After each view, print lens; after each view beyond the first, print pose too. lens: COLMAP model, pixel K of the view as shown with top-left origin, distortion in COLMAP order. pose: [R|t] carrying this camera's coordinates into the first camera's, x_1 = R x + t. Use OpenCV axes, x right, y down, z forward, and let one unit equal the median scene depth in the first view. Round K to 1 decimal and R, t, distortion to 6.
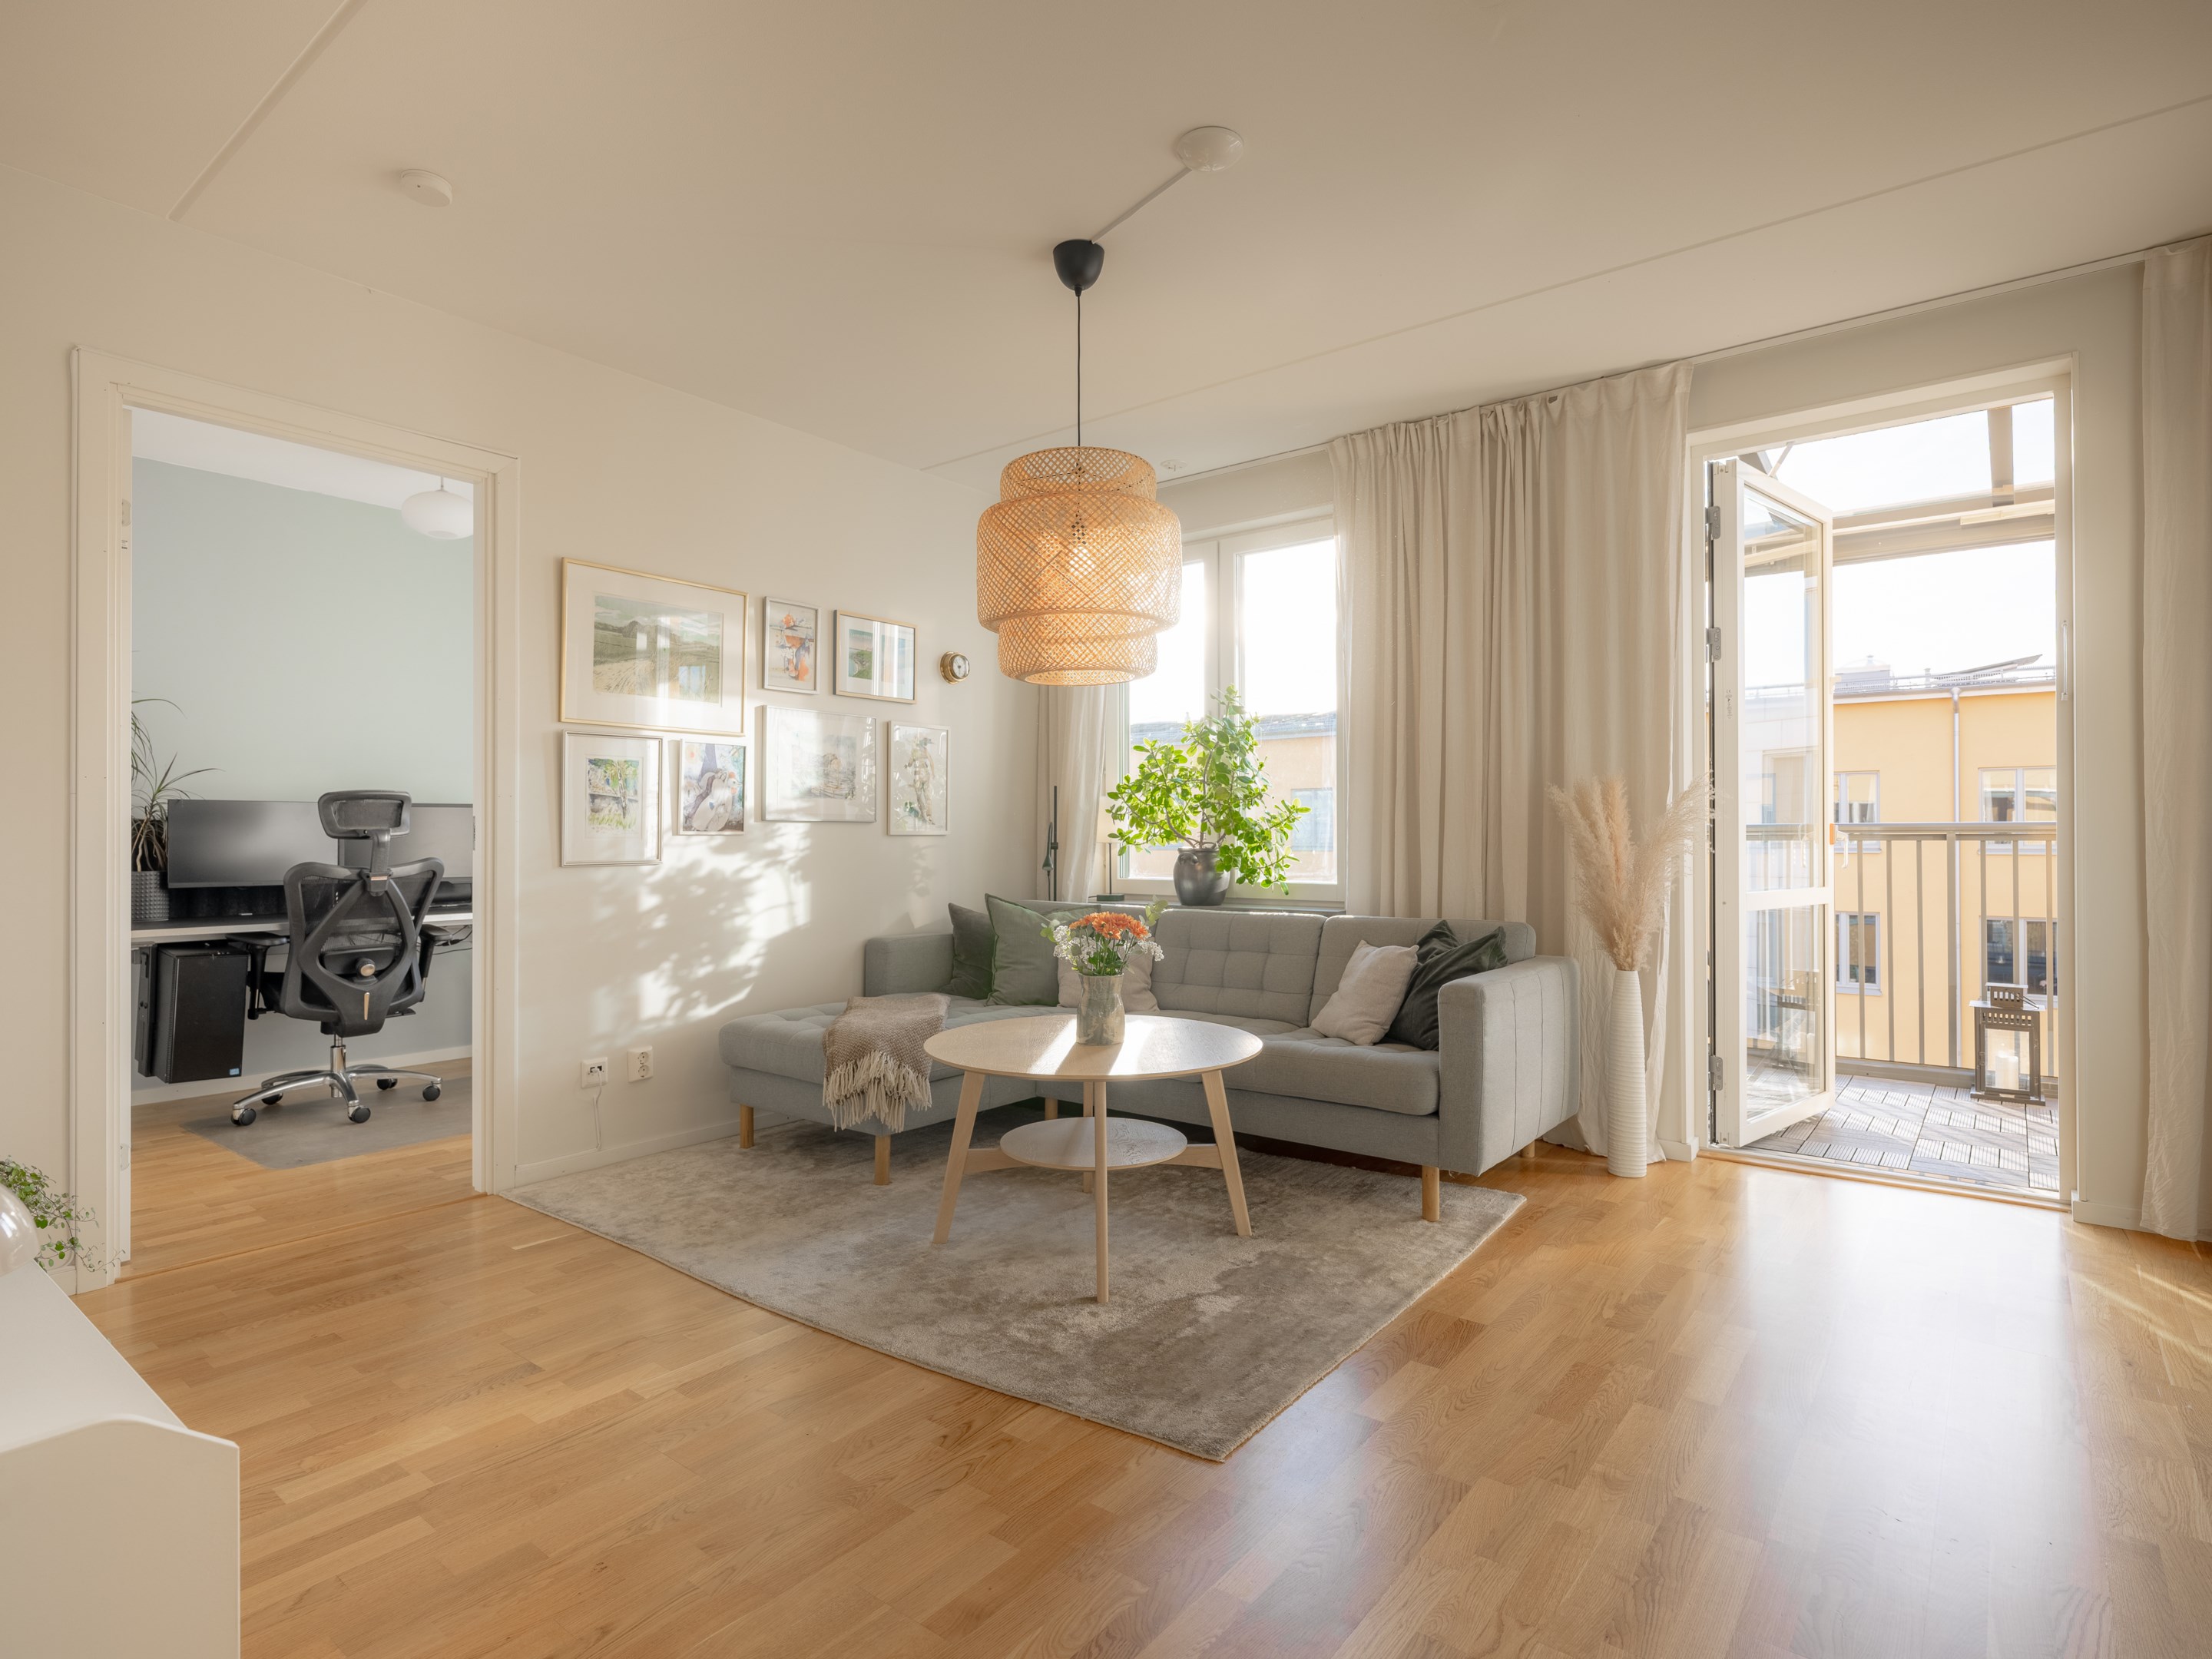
lens RADIAL K [[1146.2, 0, 1072.4], [0, 1146.2, 807.5], [0, 0, 1]] dist [0.002617, 0.000258]
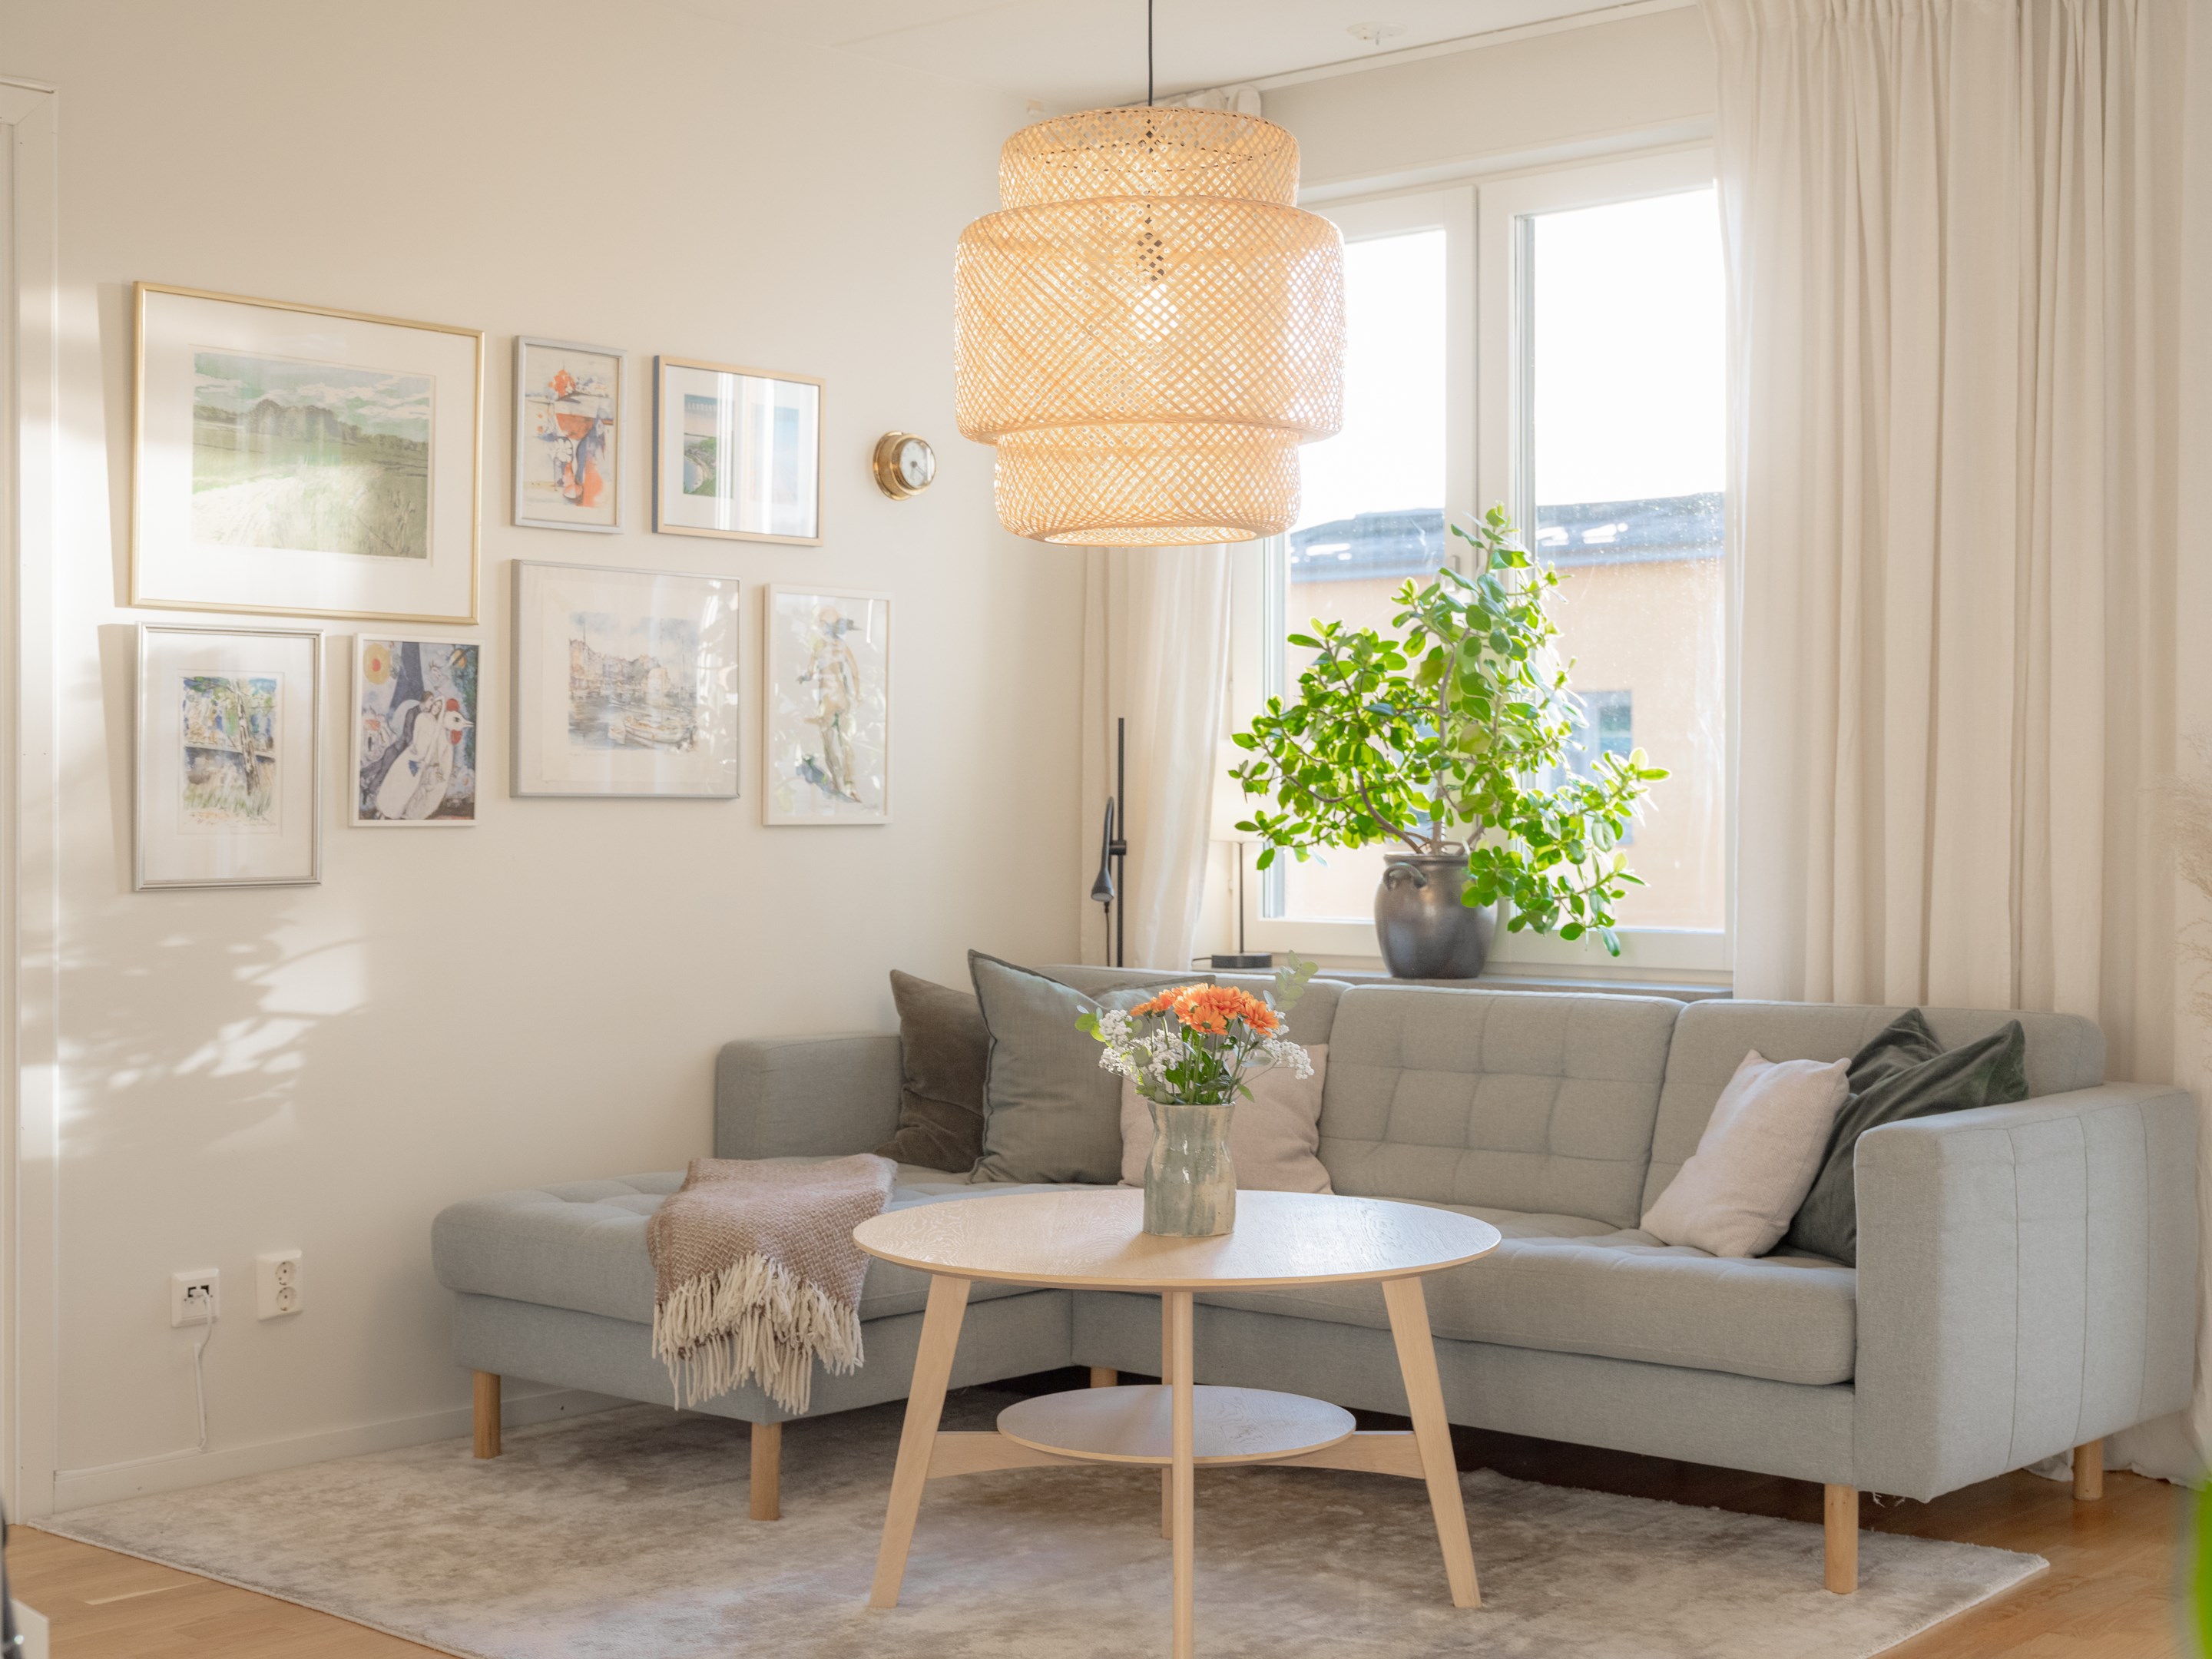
lens RADIAL K [[3067.4, 0, 1105.3], [0, 3067.4, 828.4], [0, 0, 1]] dist [-0.012394, 0.027812]
pose [[0.999513, 0.004641, -0.030862, 0.021559], [-0.003623, 0.999451, 0.032940, -0.018915], [0.030998, -0.032813, 0.998981, -0.294310]]
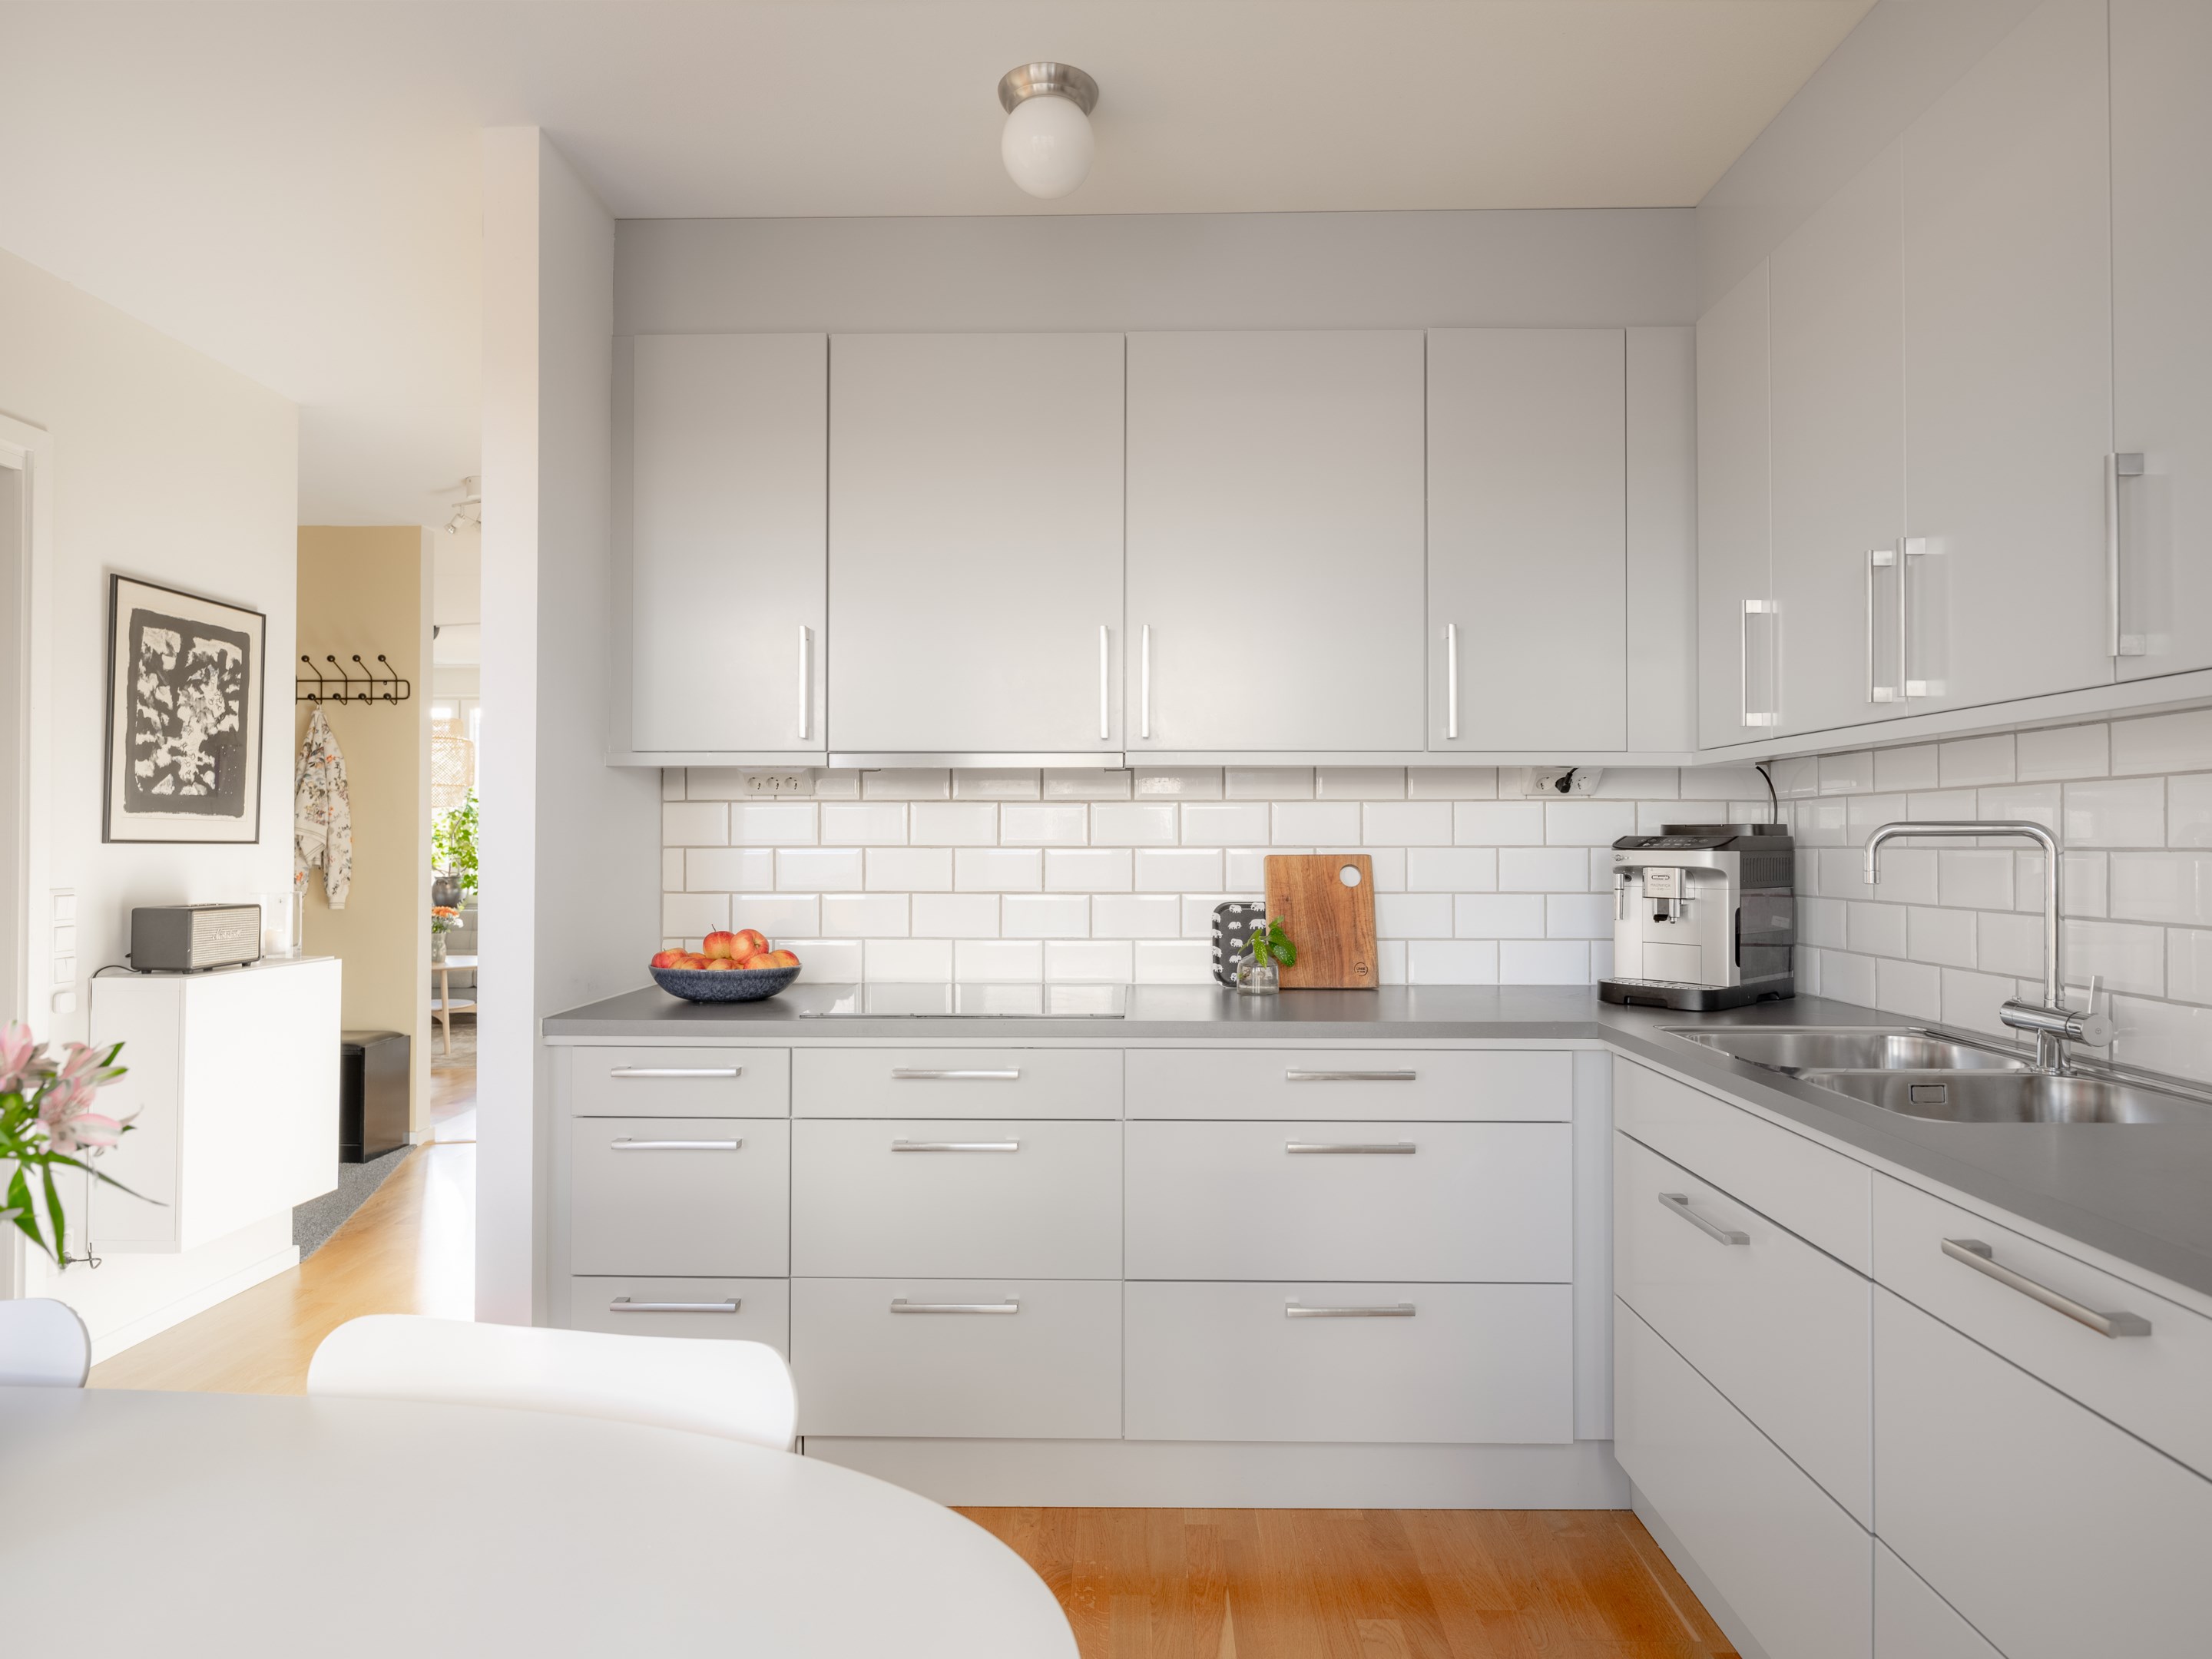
lens RADIAL K [[1345.1, 0, 1108.8], [0, 1345.1, 826.3], [0, 0, 1]] dist [0.027868, -0.000444]
pose [[0.785845, 0.012537, 0.618297, -0.447346], [-0.021161, 0.999754, 0.006623, -0.089639], [-0.618062, -0.018288, 0.785917, -1.500033]]
